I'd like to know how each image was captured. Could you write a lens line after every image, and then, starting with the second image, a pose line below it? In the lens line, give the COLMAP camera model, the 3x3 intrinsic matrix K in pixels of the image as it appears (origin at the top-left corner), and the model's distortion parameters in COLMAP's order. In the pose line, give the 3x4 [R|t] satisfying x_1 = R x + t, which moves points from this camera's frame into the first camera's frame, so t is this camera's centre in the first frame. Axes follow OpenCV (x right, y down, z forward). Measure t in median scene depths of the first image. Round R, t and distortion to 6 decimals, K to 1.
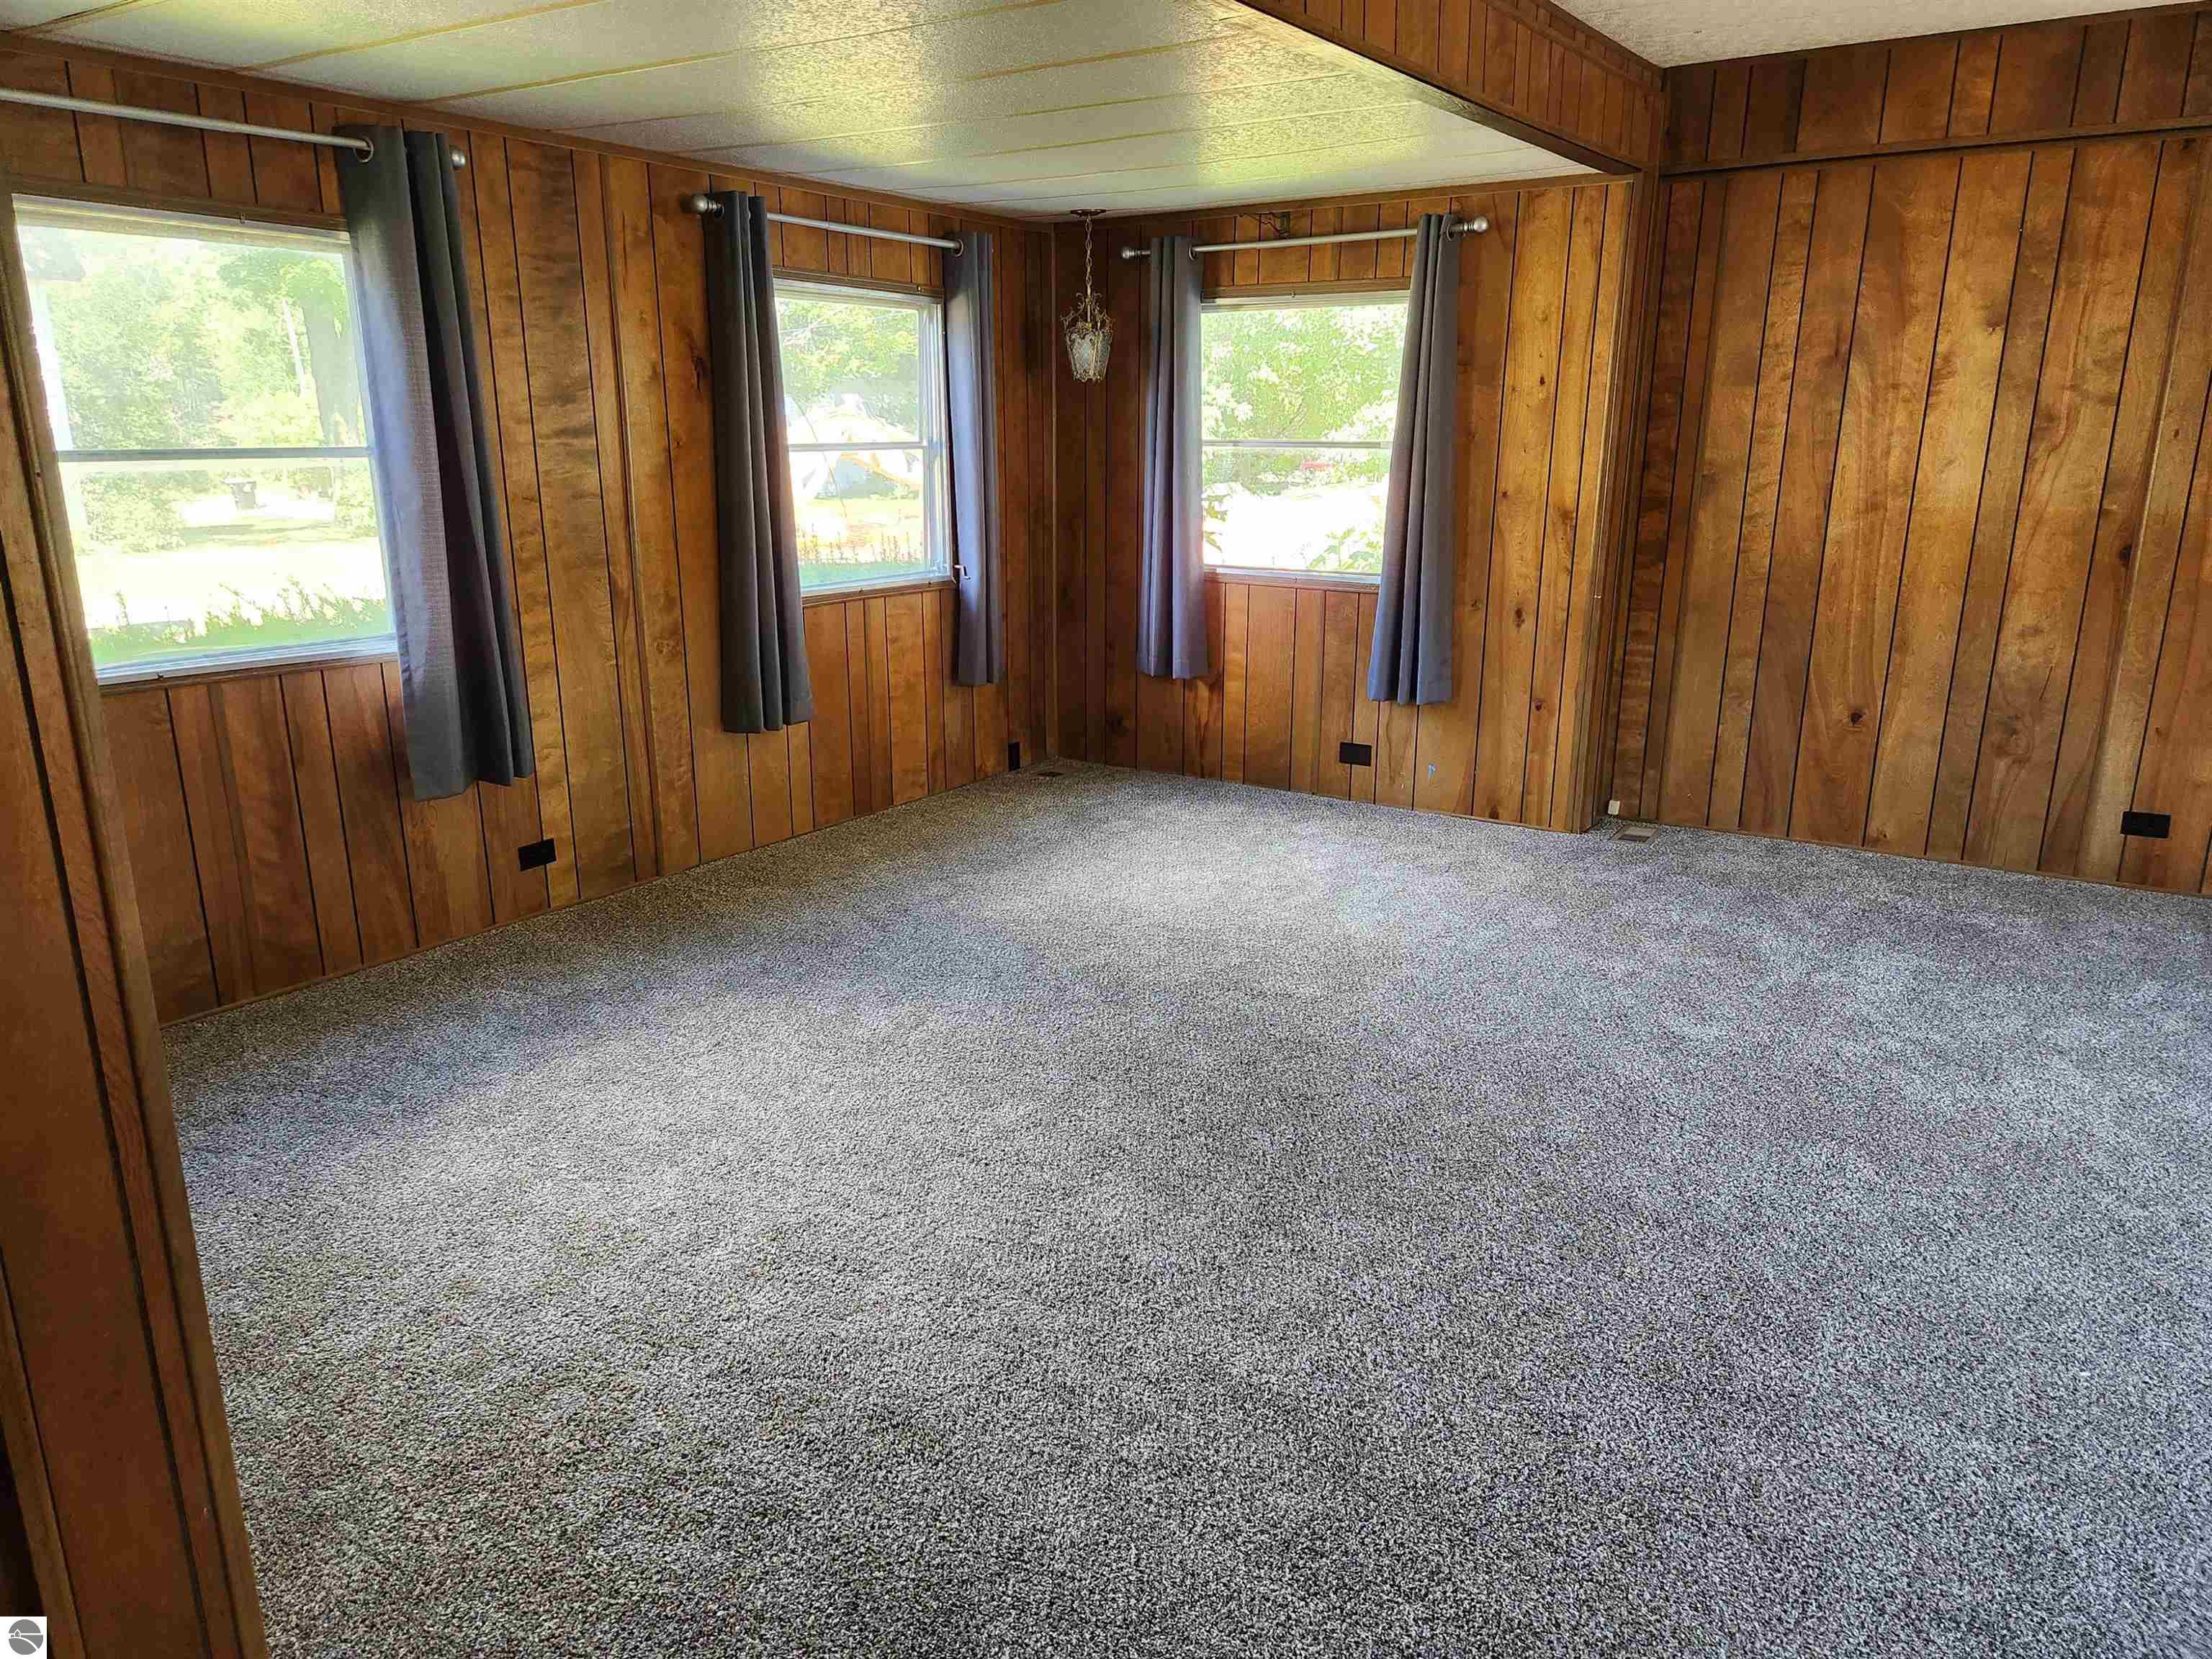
lens RADIAL K [[1473.5, 0, 1106.0], [0, 1473.5, 829.5], [0, 0, 1]] dist [0.065956, -0.051262]
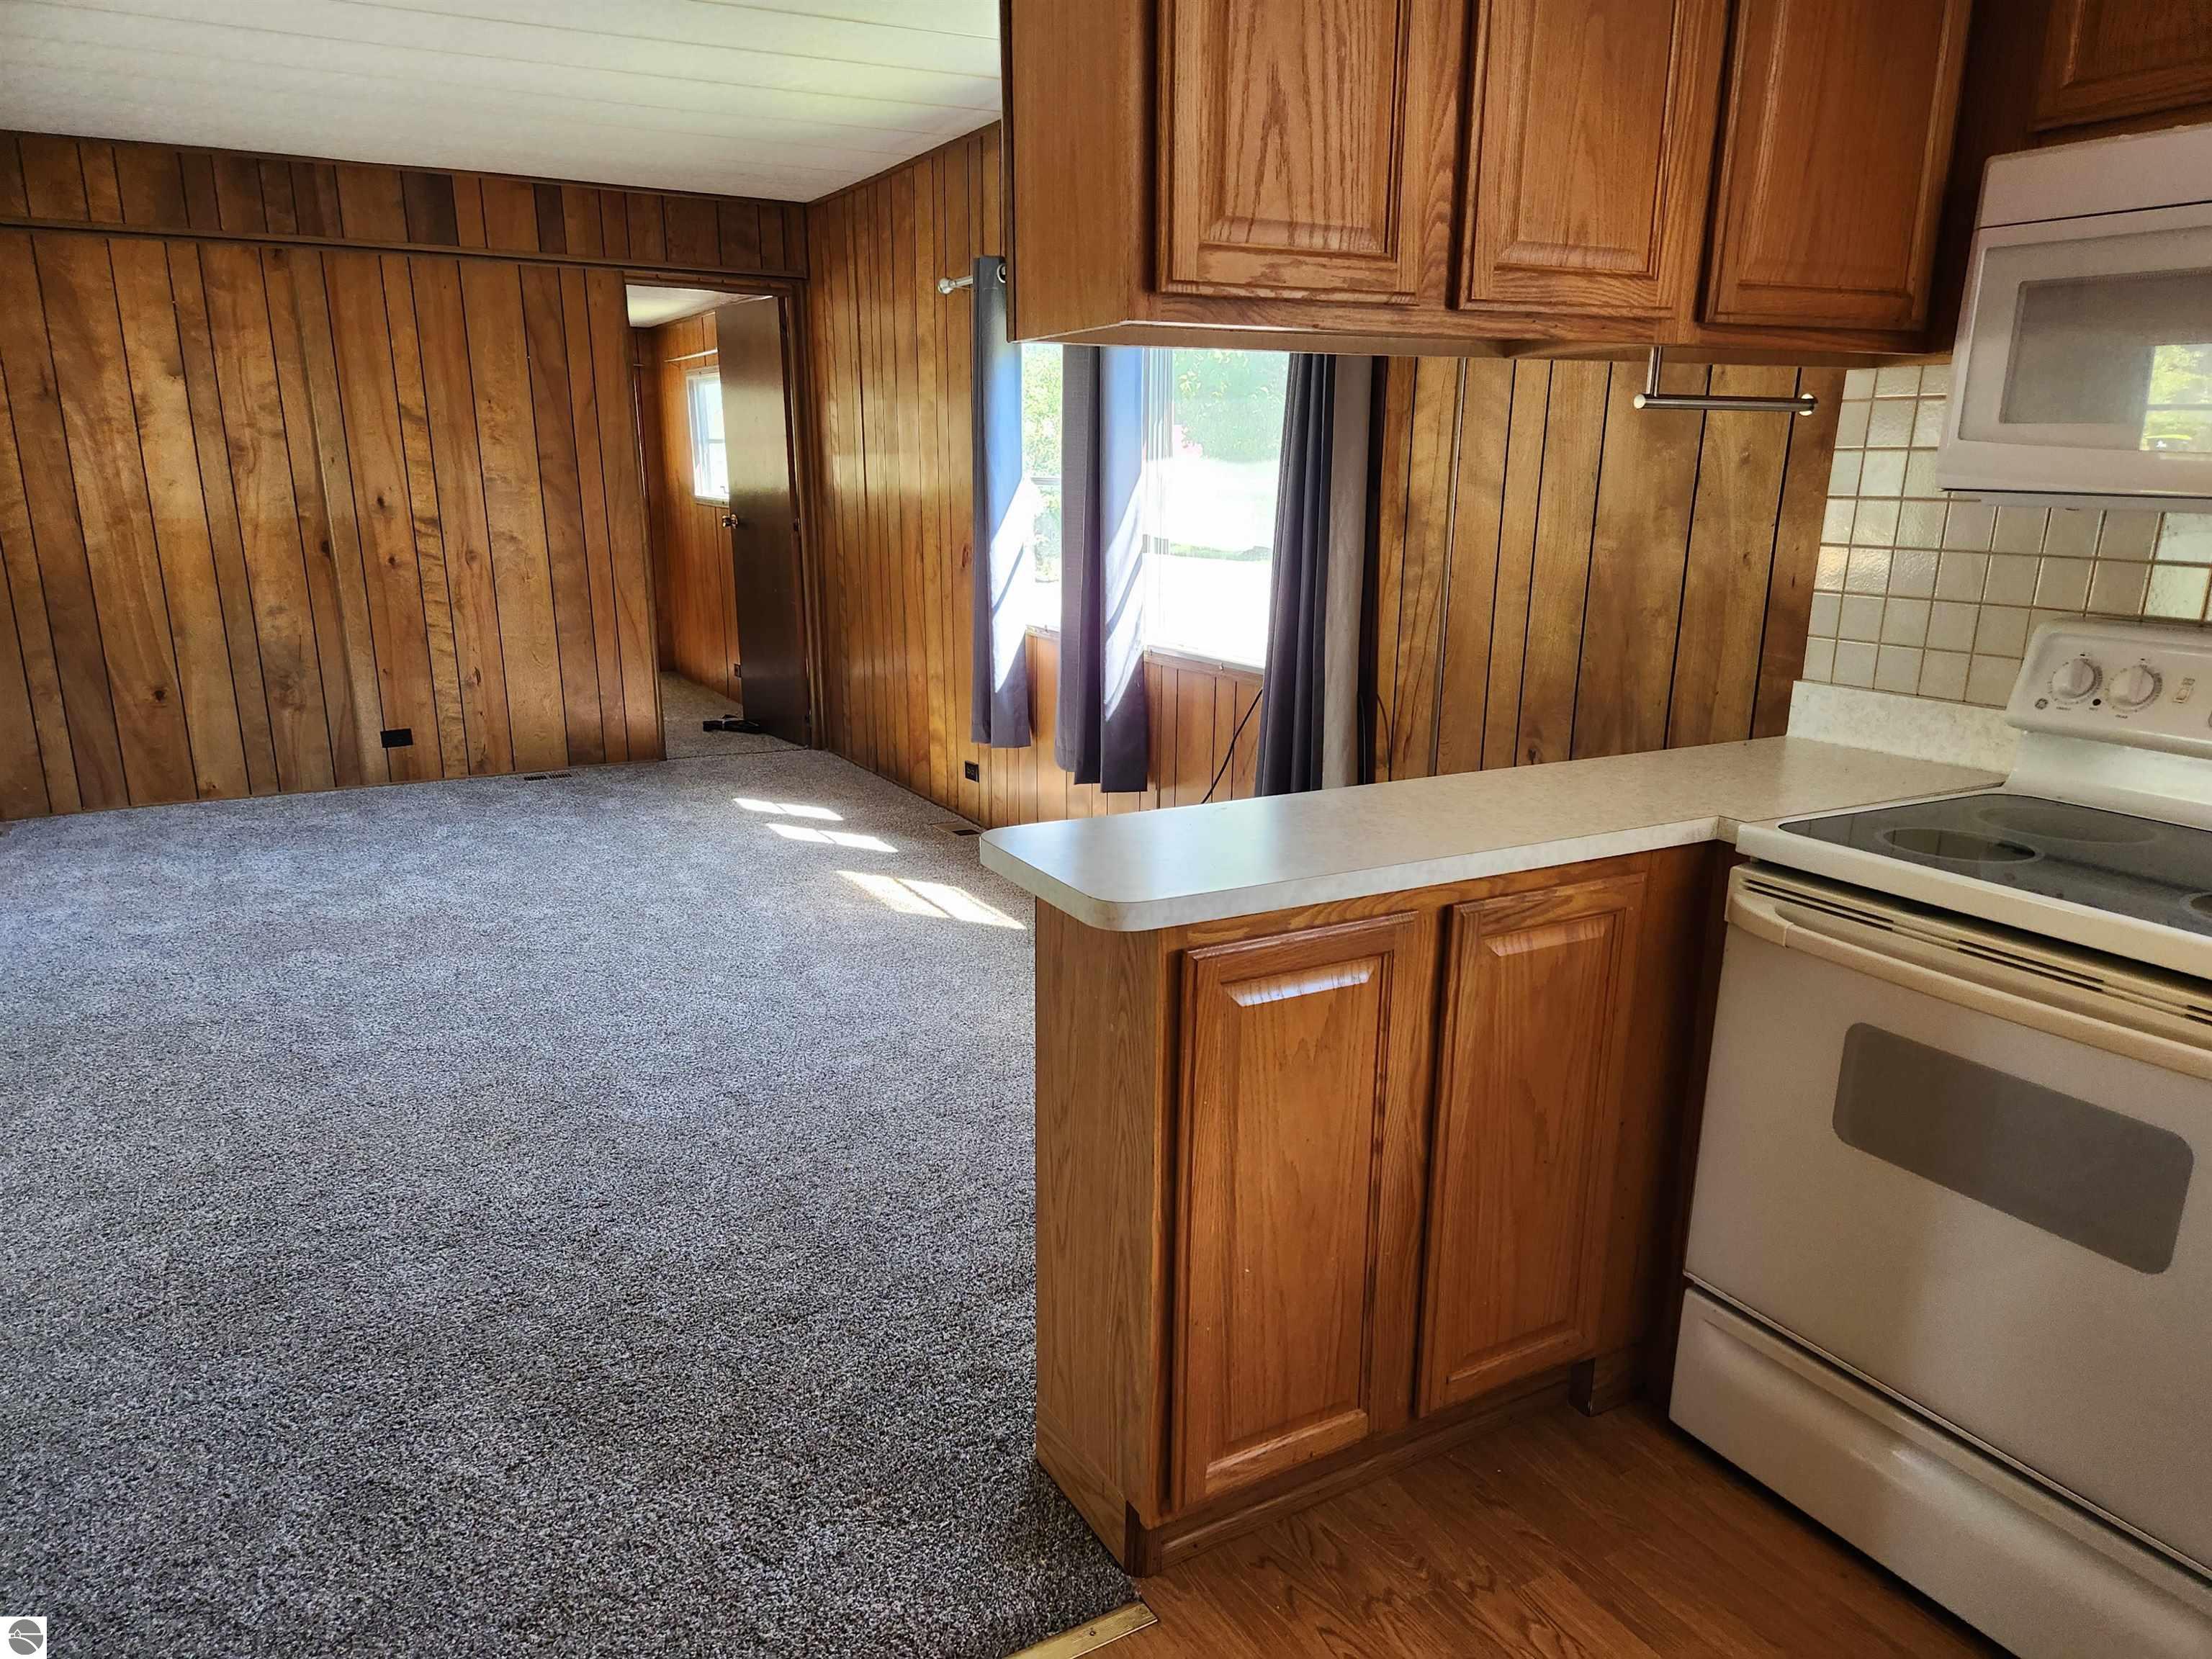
lens RADIAL K [[1473.5, 0, 1106.0], [0, 1473.5, 829.5], [0, 0, 1]] dist [0.065956, -0.051262]
pose [[0.444982, -0.217694, 0.868677, -0.246231], [0.238086, 0.963854, 0.119585, 0.070859], [-0.863311, 0.153607, 0.480728, -0.232632]]
